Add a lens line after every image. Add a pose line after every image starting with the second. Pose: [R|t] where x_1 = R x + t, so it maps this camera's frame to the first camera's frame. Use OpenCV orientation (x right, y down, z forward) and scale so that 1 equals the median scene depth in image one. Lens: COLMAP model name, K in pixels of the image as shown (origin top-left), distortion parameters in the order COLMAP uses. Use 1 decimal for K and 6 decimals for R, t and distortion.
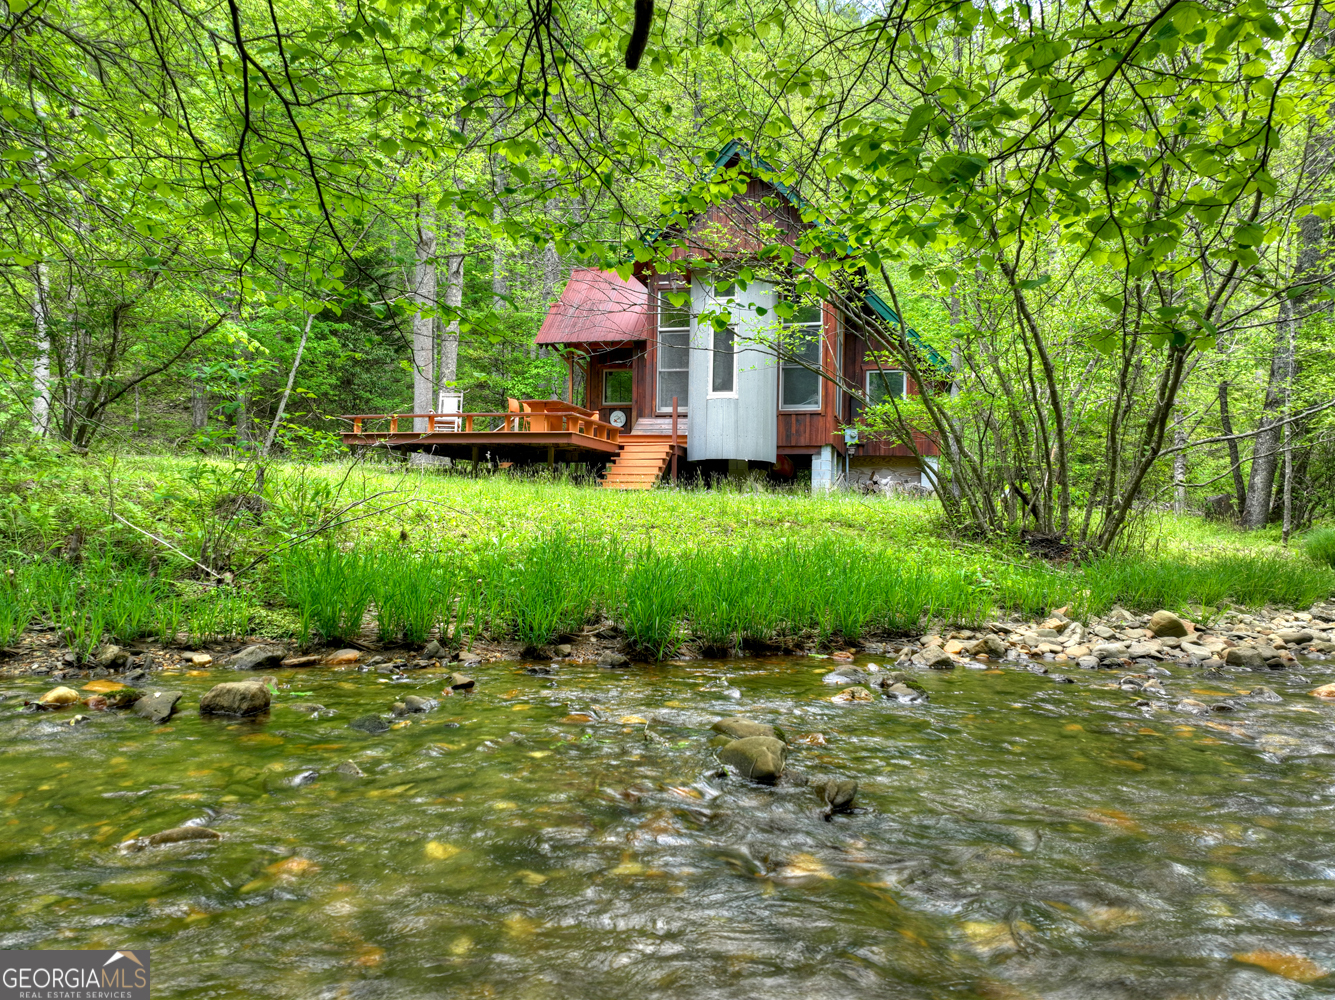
lens RADIAL K [[942.8, 0, 667.5], [0, 942.8, 500.0], [0, 0, 1]] dist [0.006712, 0.001868]
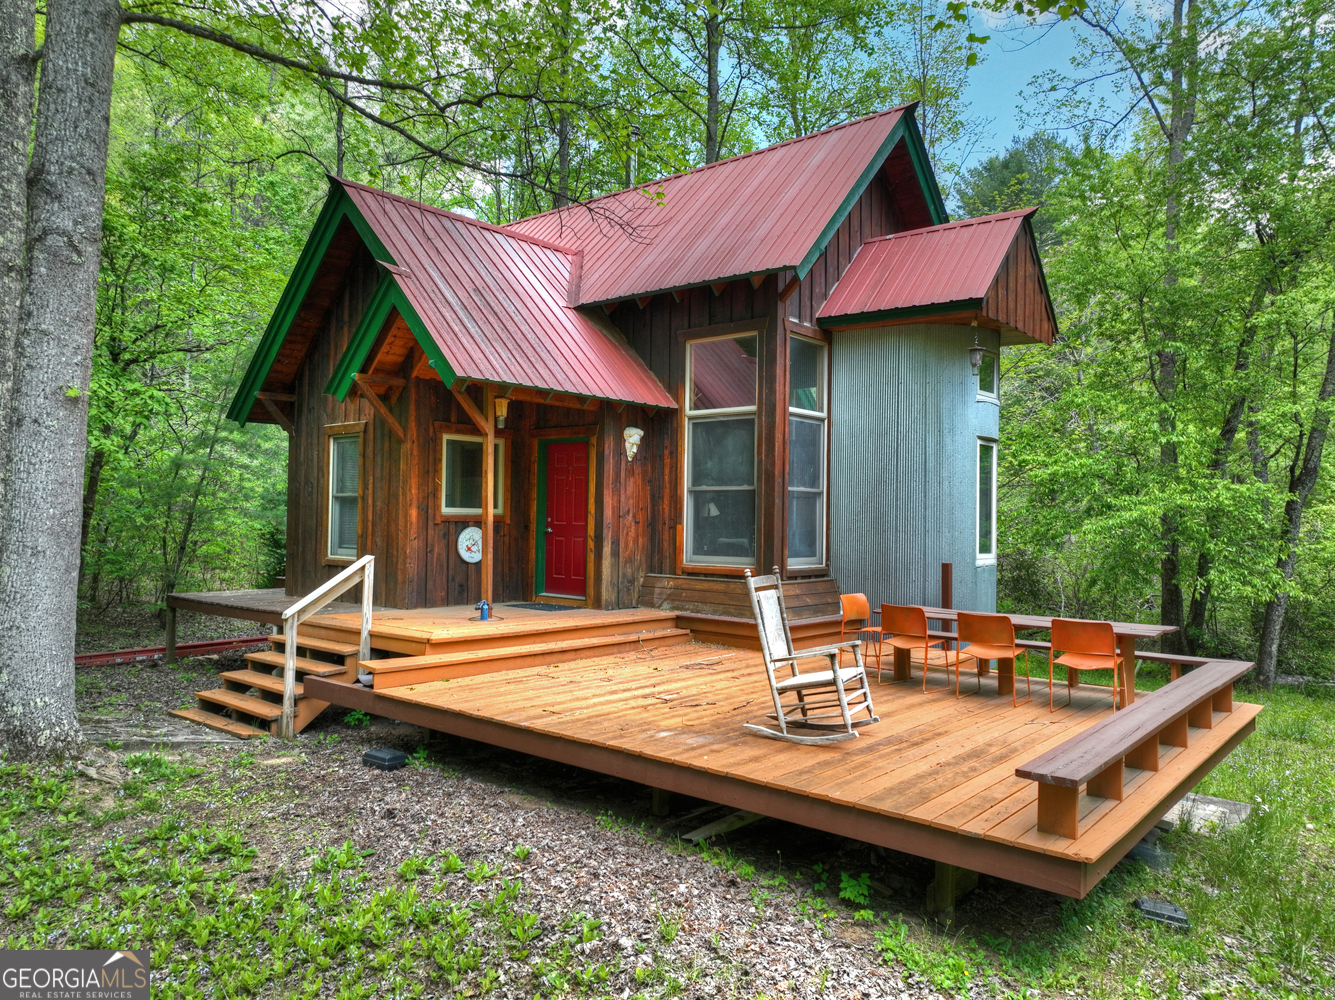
lens RADIAL K [[942.8, 0, 667.5], [0, 942.8, 500.0], [0, 0, 1]] dist [0.006712, 0.001868]
pose [[0.421290, 0.005163, 0.906911, -0.463612], [-0.025840, 0.999646, 0.006312, -0.121763], [-0.906558, -0.026094, 0.421274, 0.771965]]
